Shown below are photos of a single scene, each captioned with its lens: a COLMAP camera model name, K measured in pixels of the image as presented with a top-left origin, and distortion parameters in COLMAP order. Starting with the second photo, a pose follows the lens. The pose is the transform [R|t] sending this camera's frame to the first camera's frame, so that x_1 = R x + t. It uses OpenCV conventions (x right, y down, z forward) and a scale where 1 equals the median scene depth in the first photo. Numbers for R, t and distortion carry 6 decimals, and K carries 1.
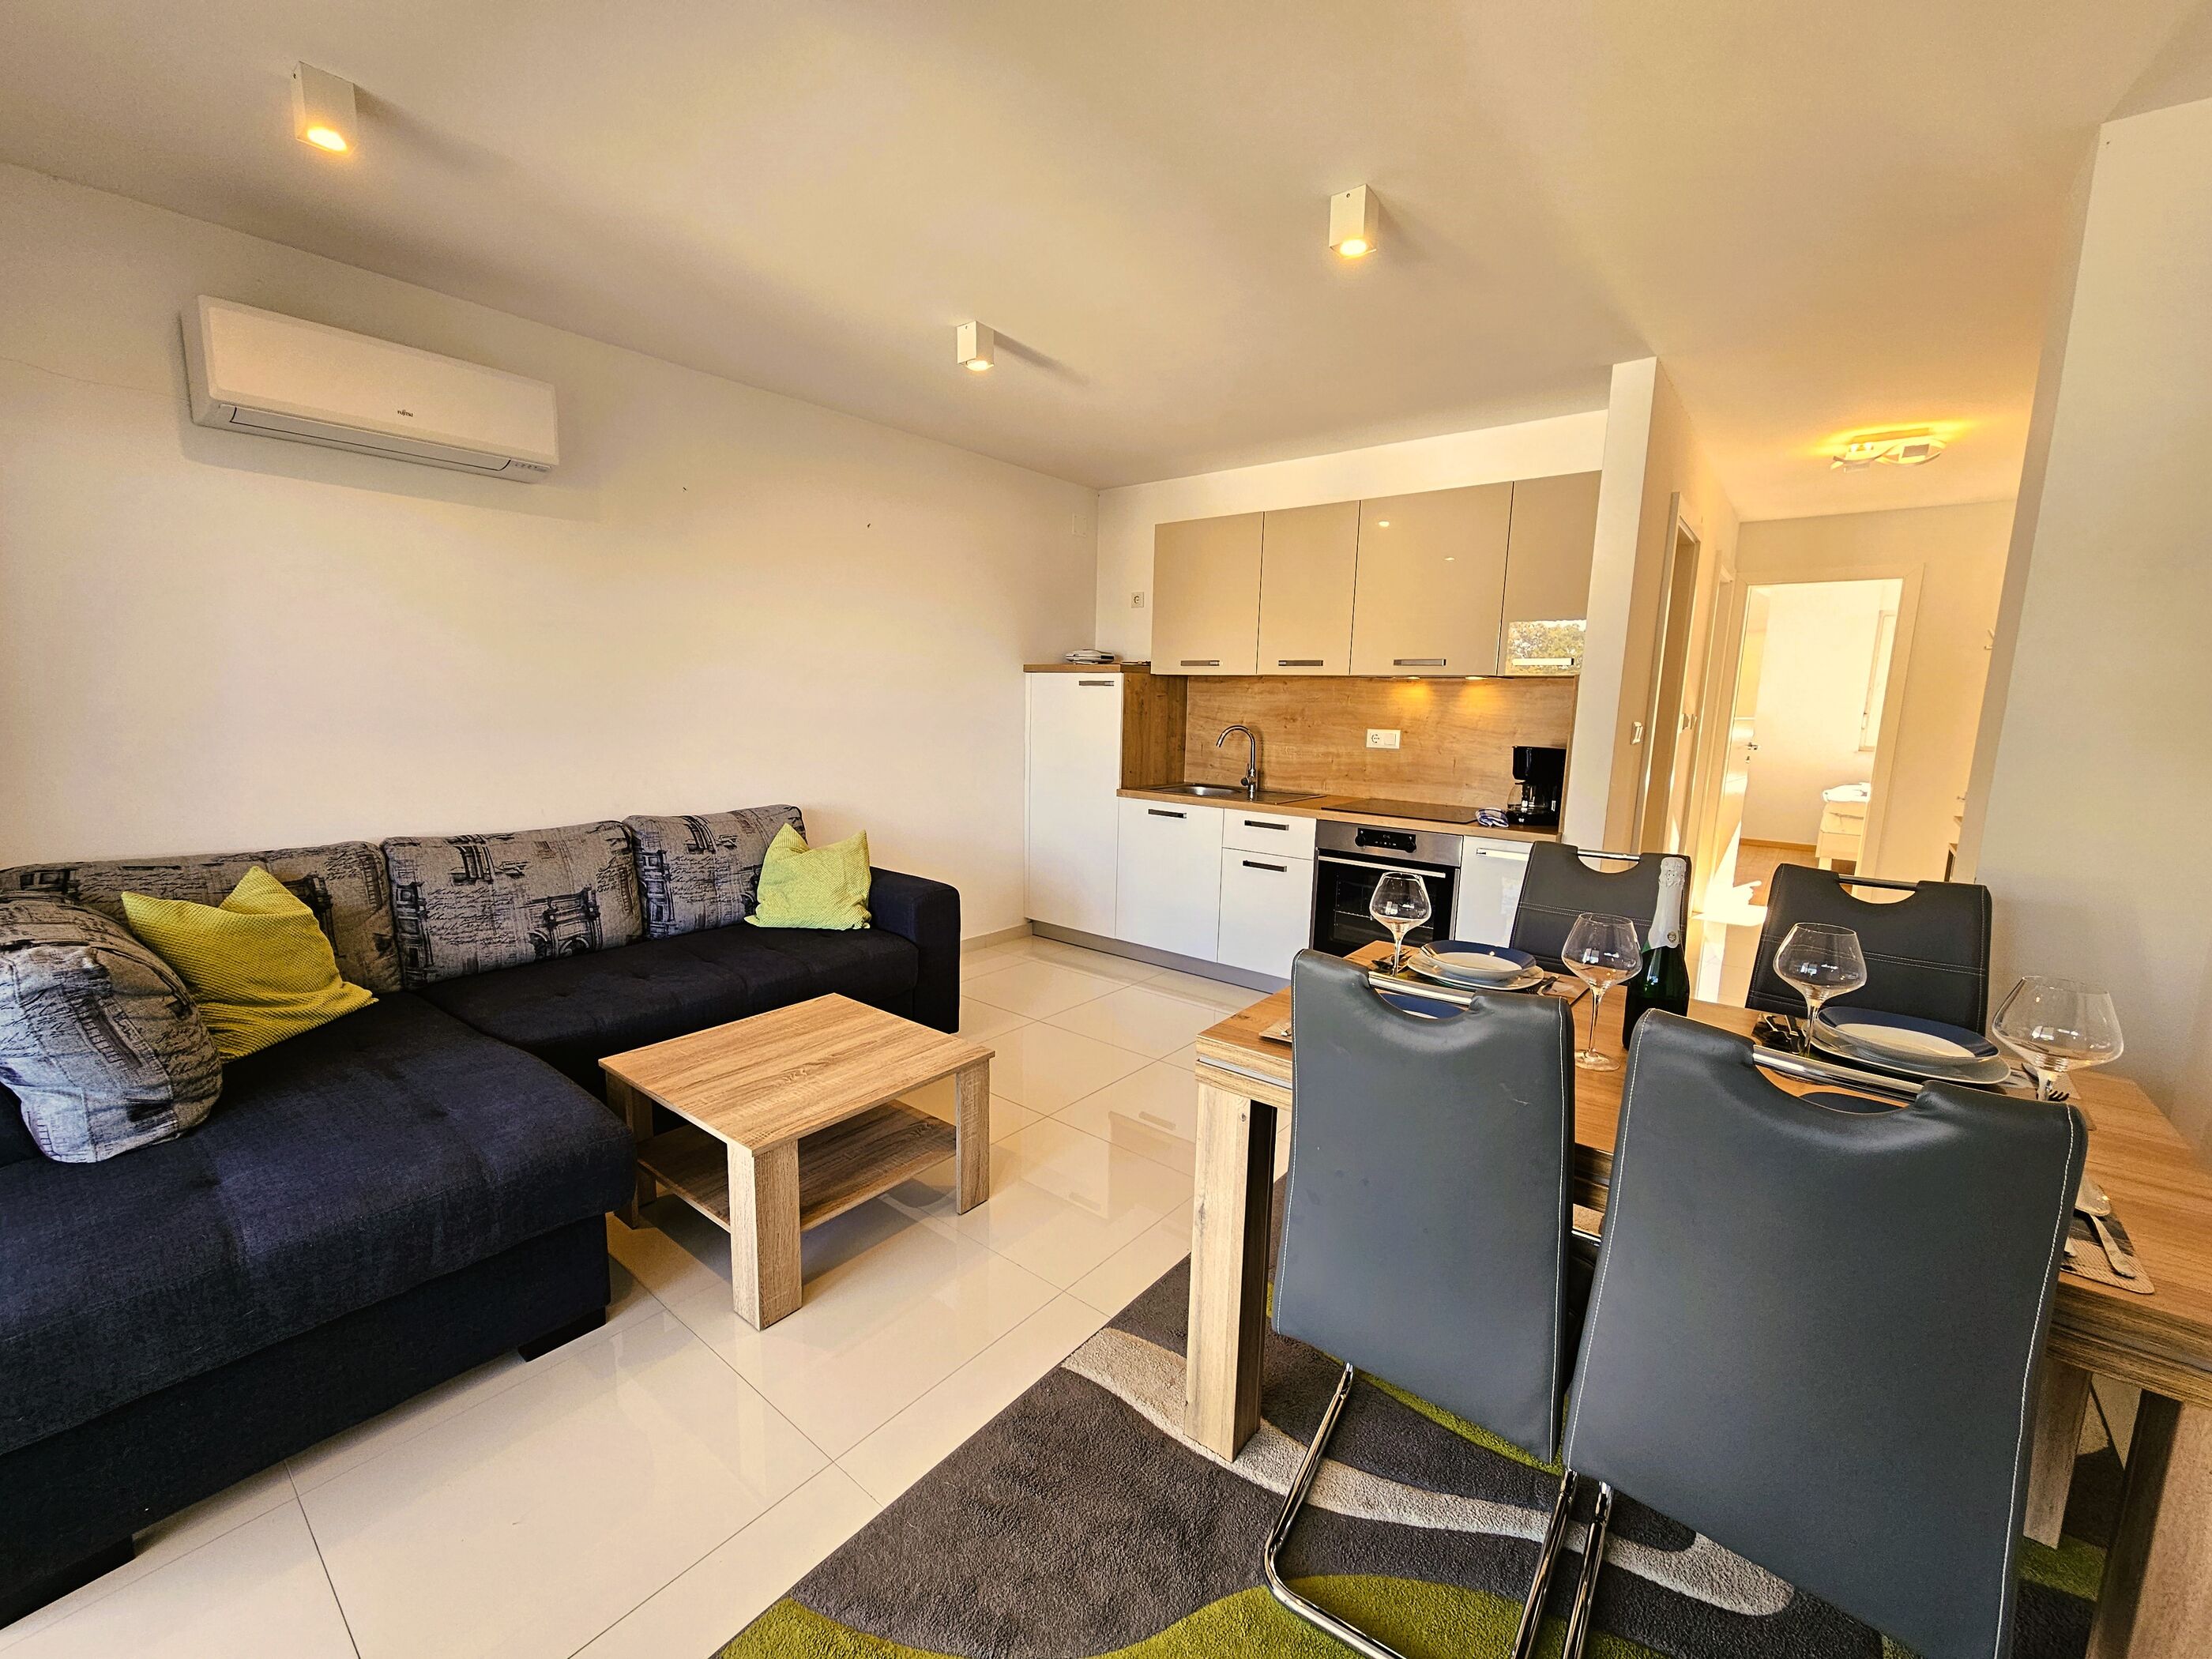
lens RADIAL K [[907.3, 0, 1095.7], [0, 907.3, 833.4], [0, 0, 1]] dist [0.003412, -0.000738]
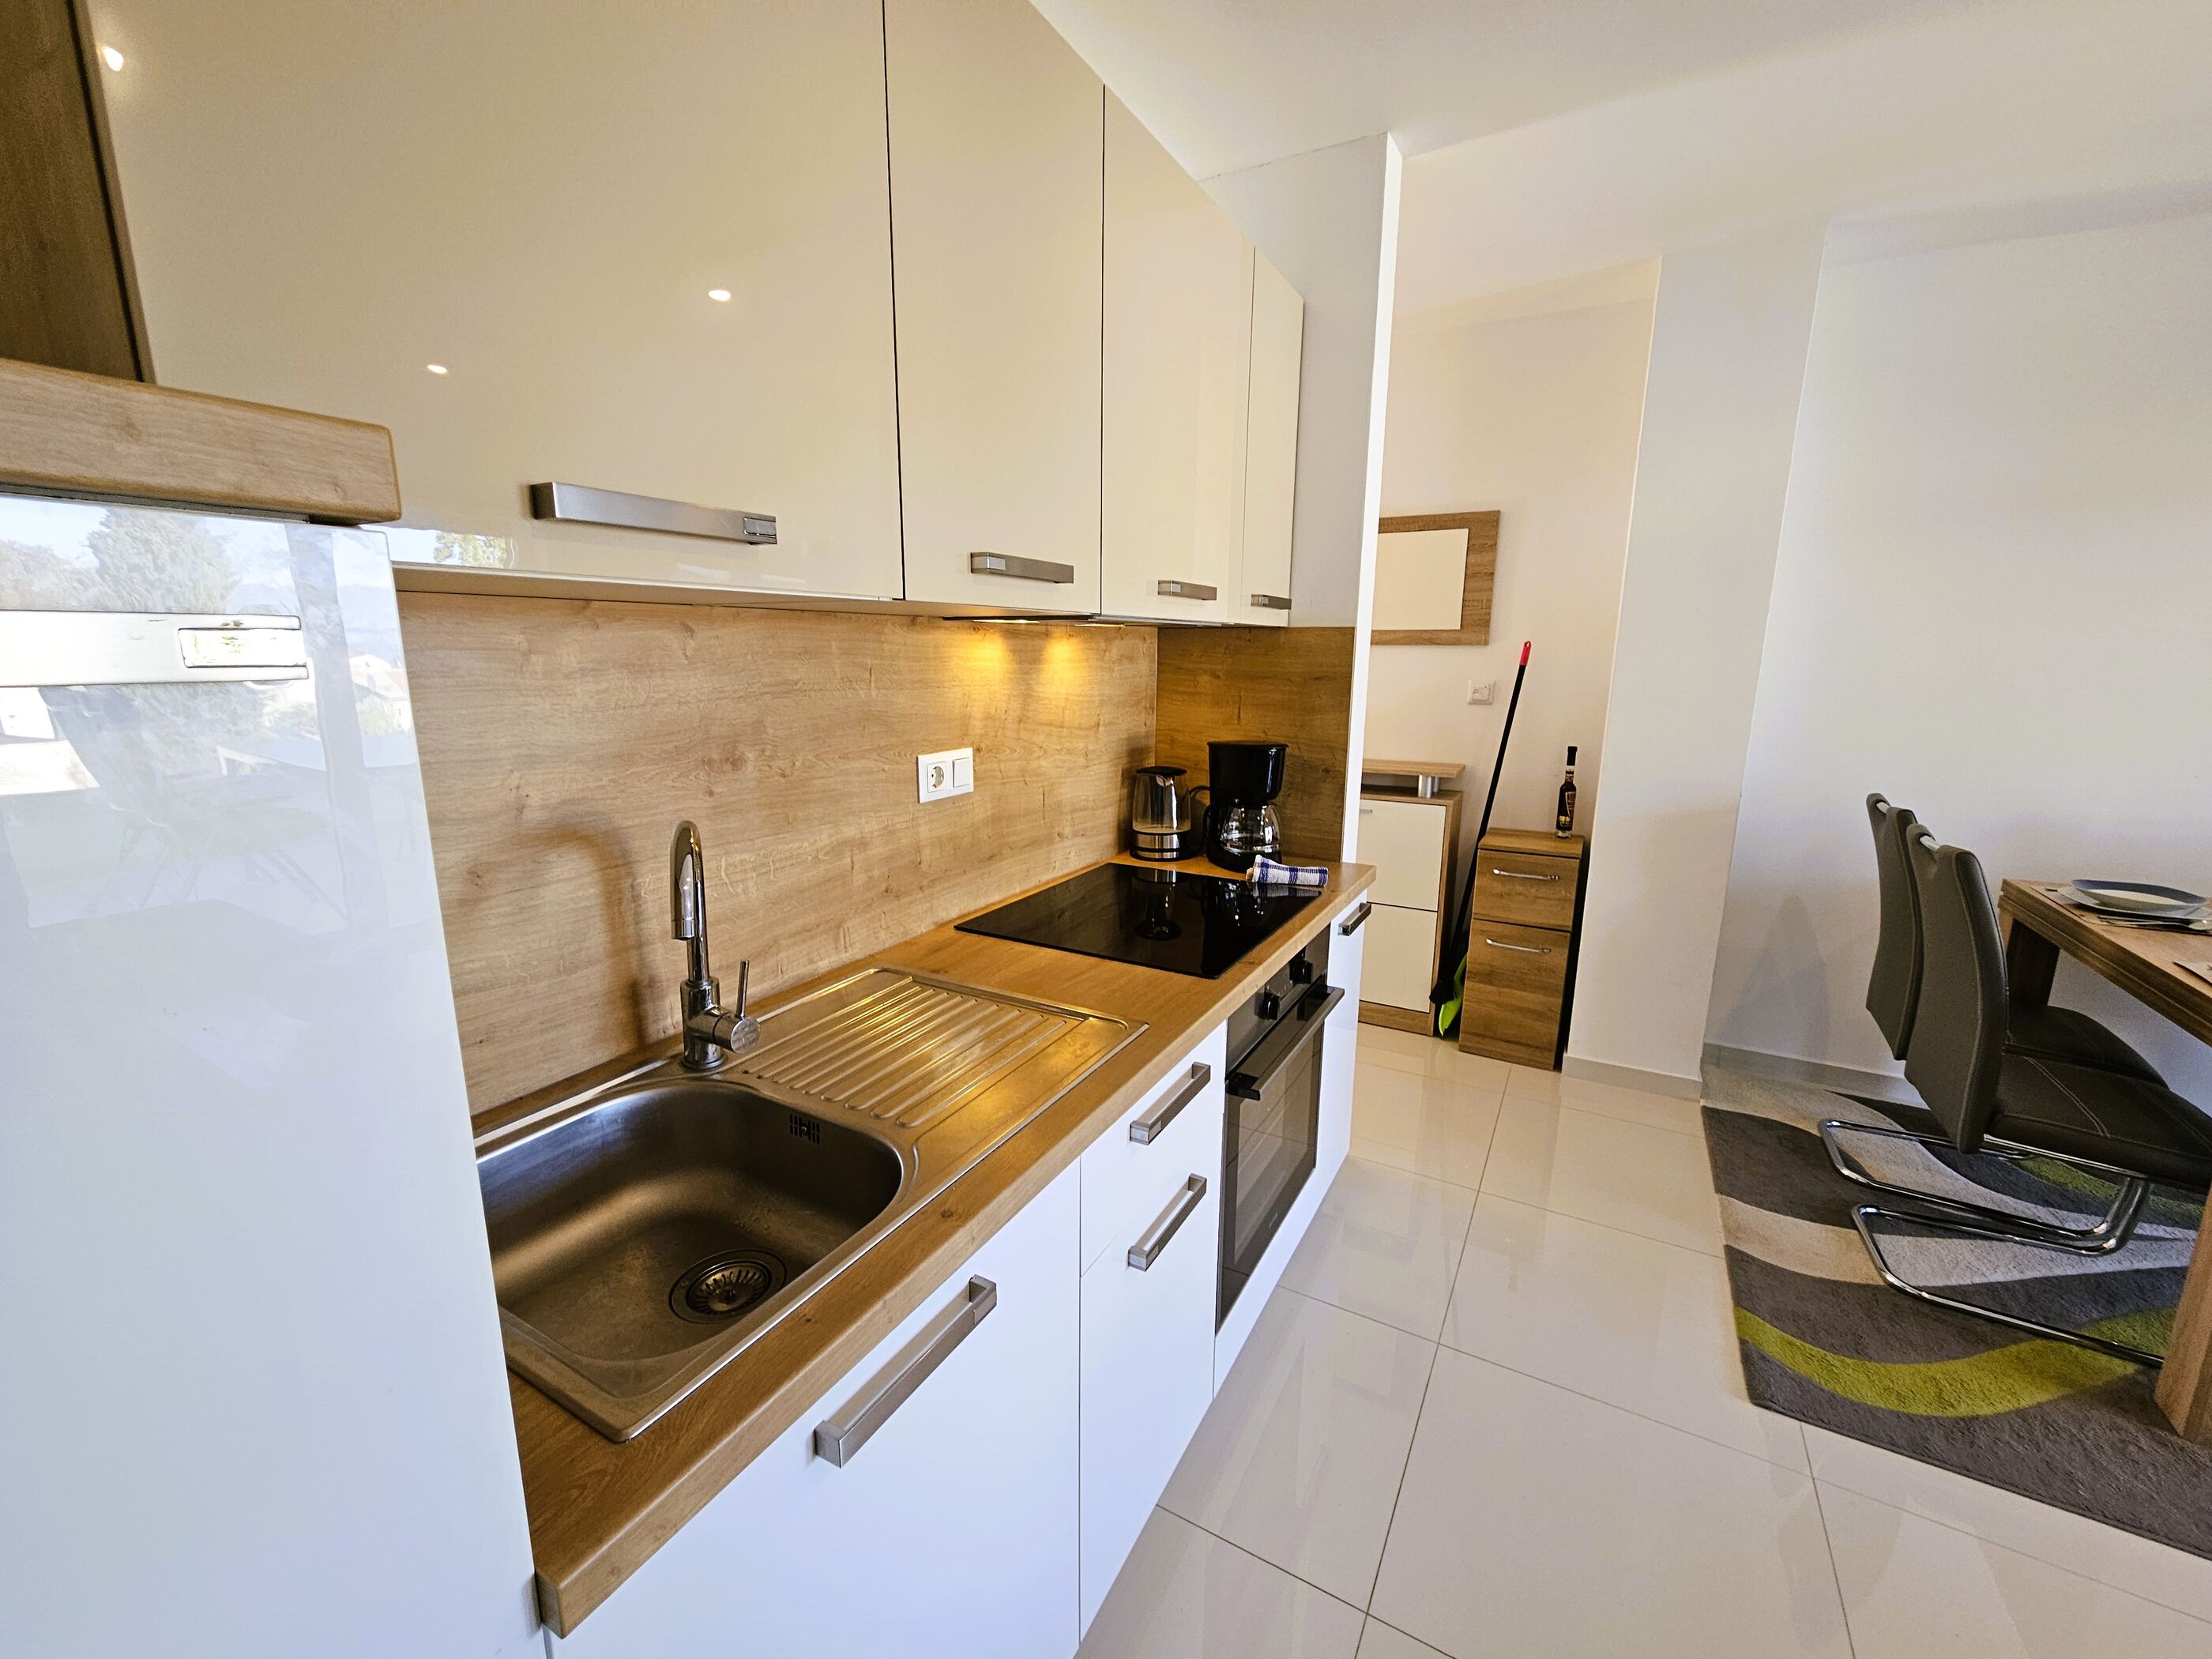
lens RADIAL K [[907.3, 0, 1097.3], [0, 907.3, 833.4], [0, 0, 1]] dist [0.003412, -0.000738]
pose [[-0.171434, -0.221349, 0.960008, -0.083292], [0.137763, 0.959474, 0.245827, -0.171455], [-0.975516, 0.174397, -0.133992, 1.014867]]
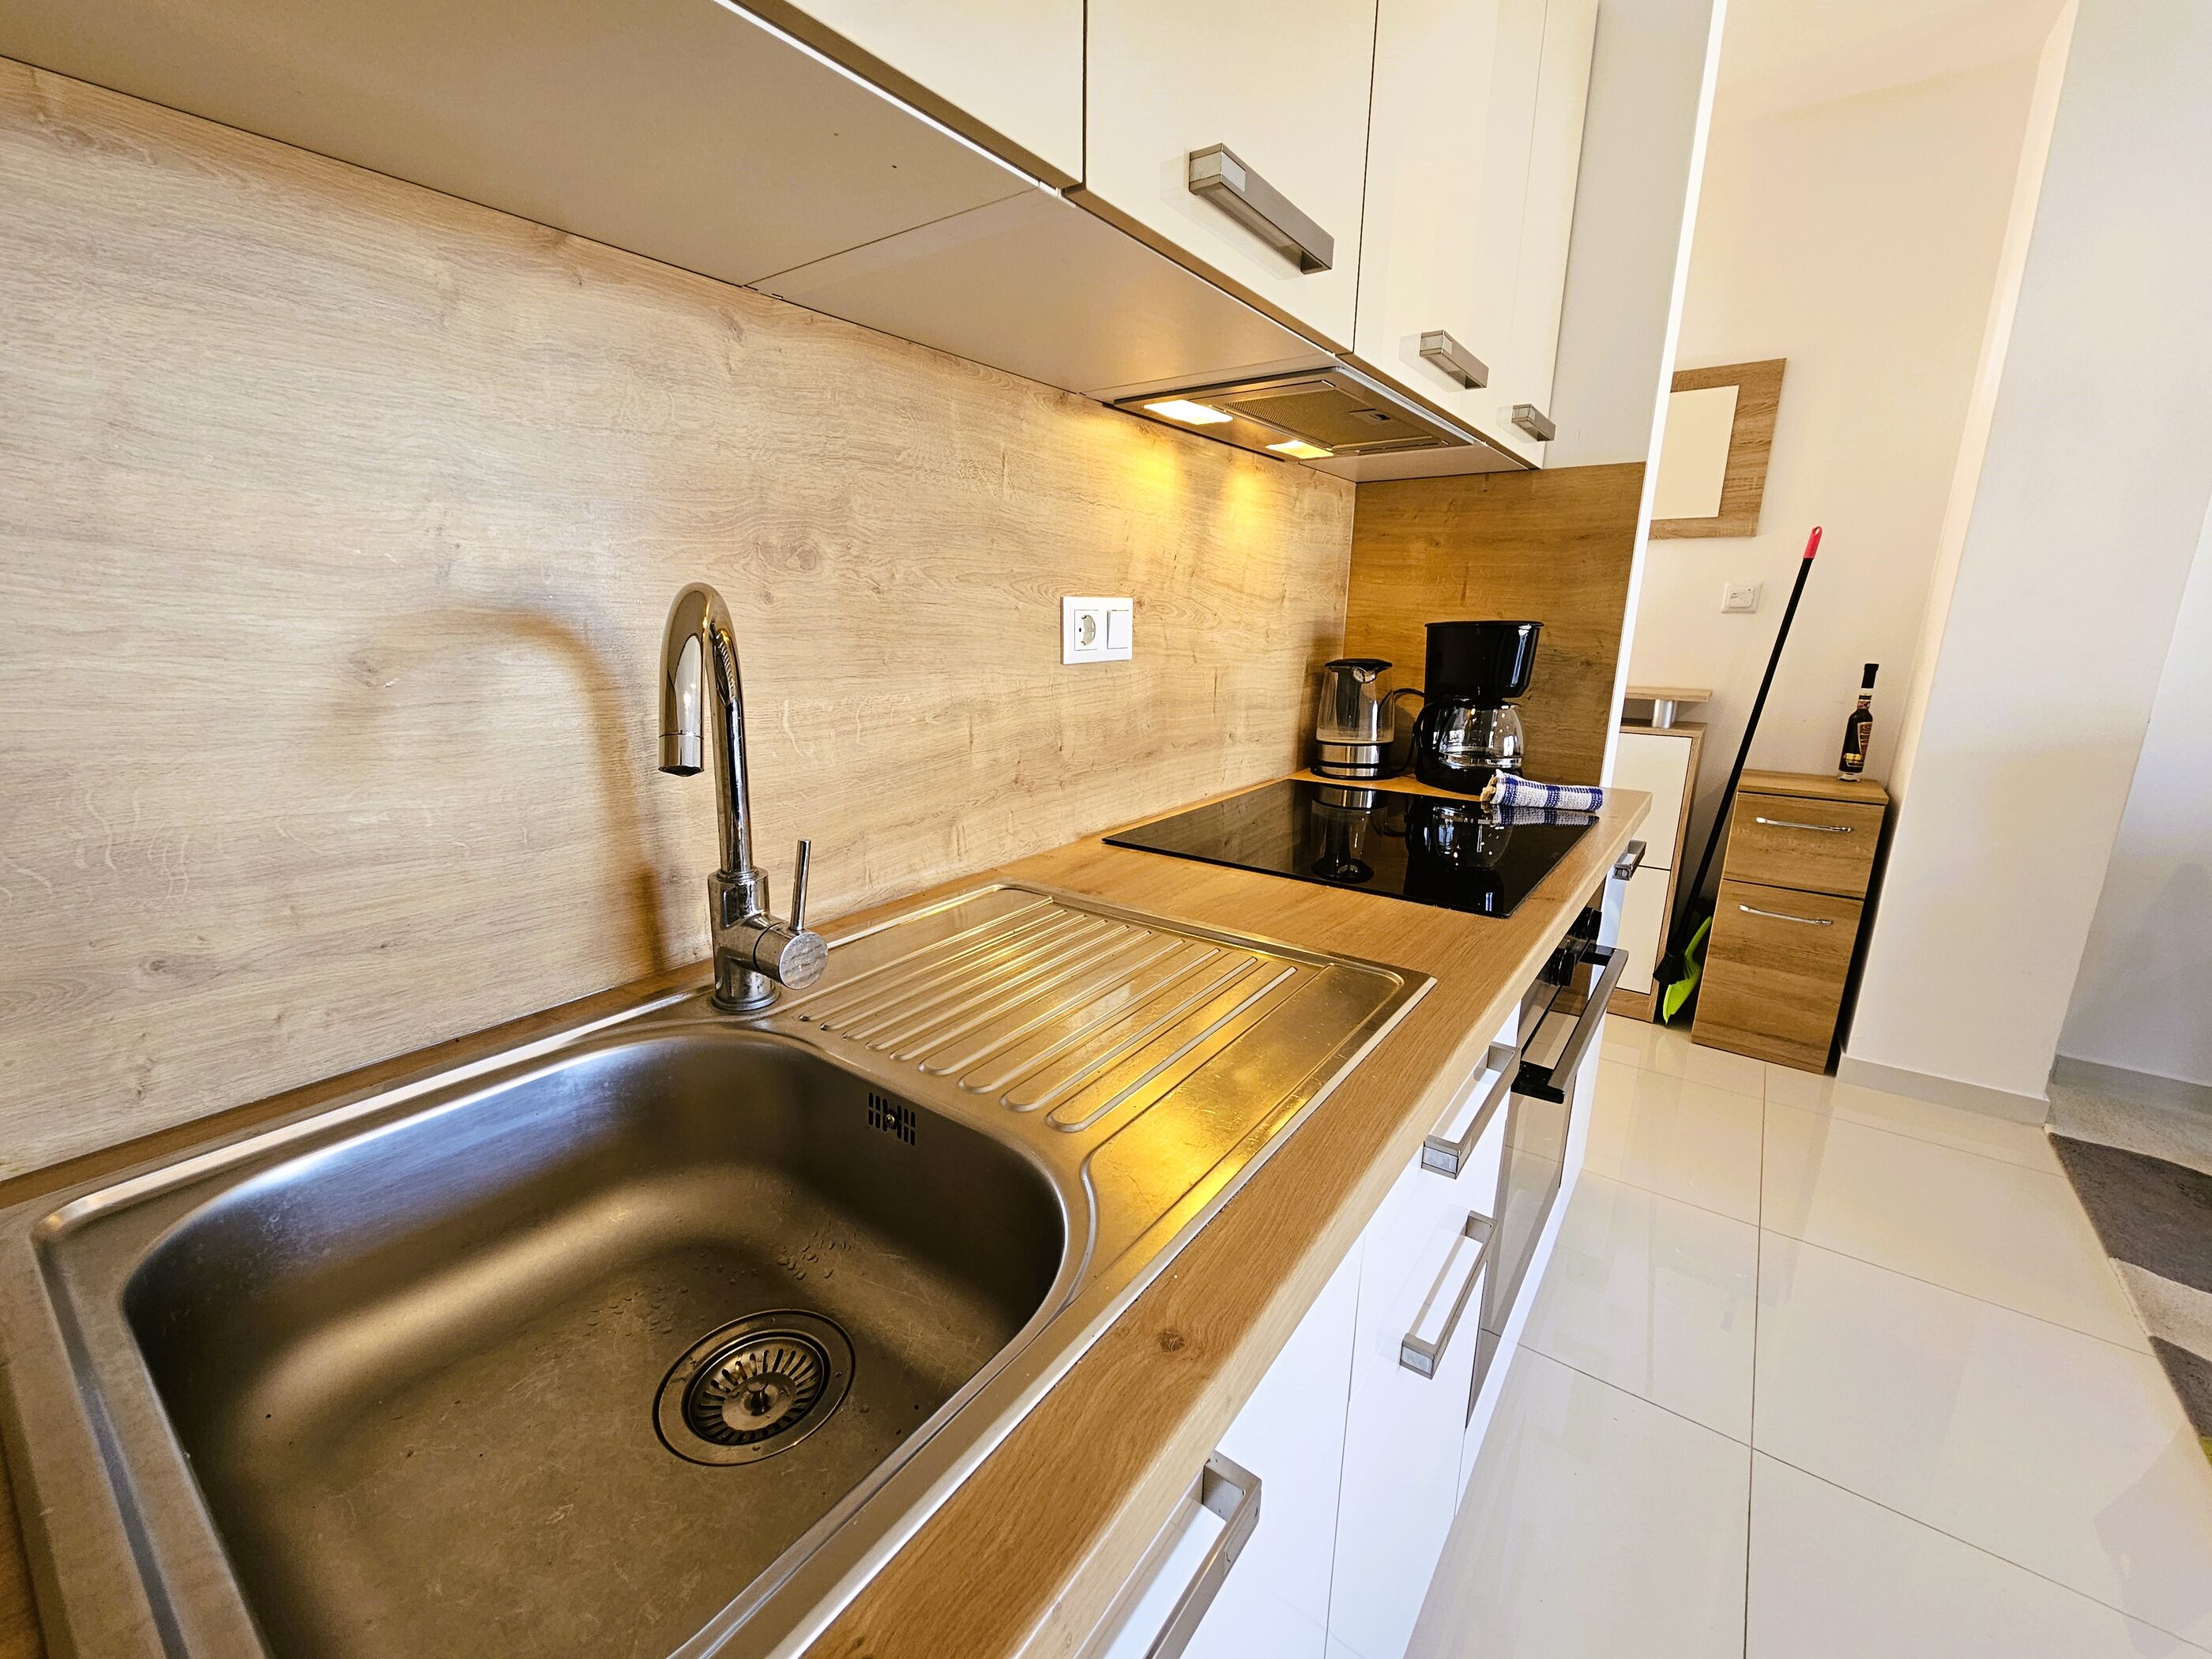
lens RADIAL K [[907.3, 0, 1096.6], [0, 907.3, 832.8], [0, 0, 1]] dist [0.003412, -0.000738]
pose [[-0.054605, -0.260256, 0.963994, 0.021416], [0.137903, 0.954217, 0.265428, -0.121765], [-0.988939, 0.147432, -0.016215, 1.036831]]
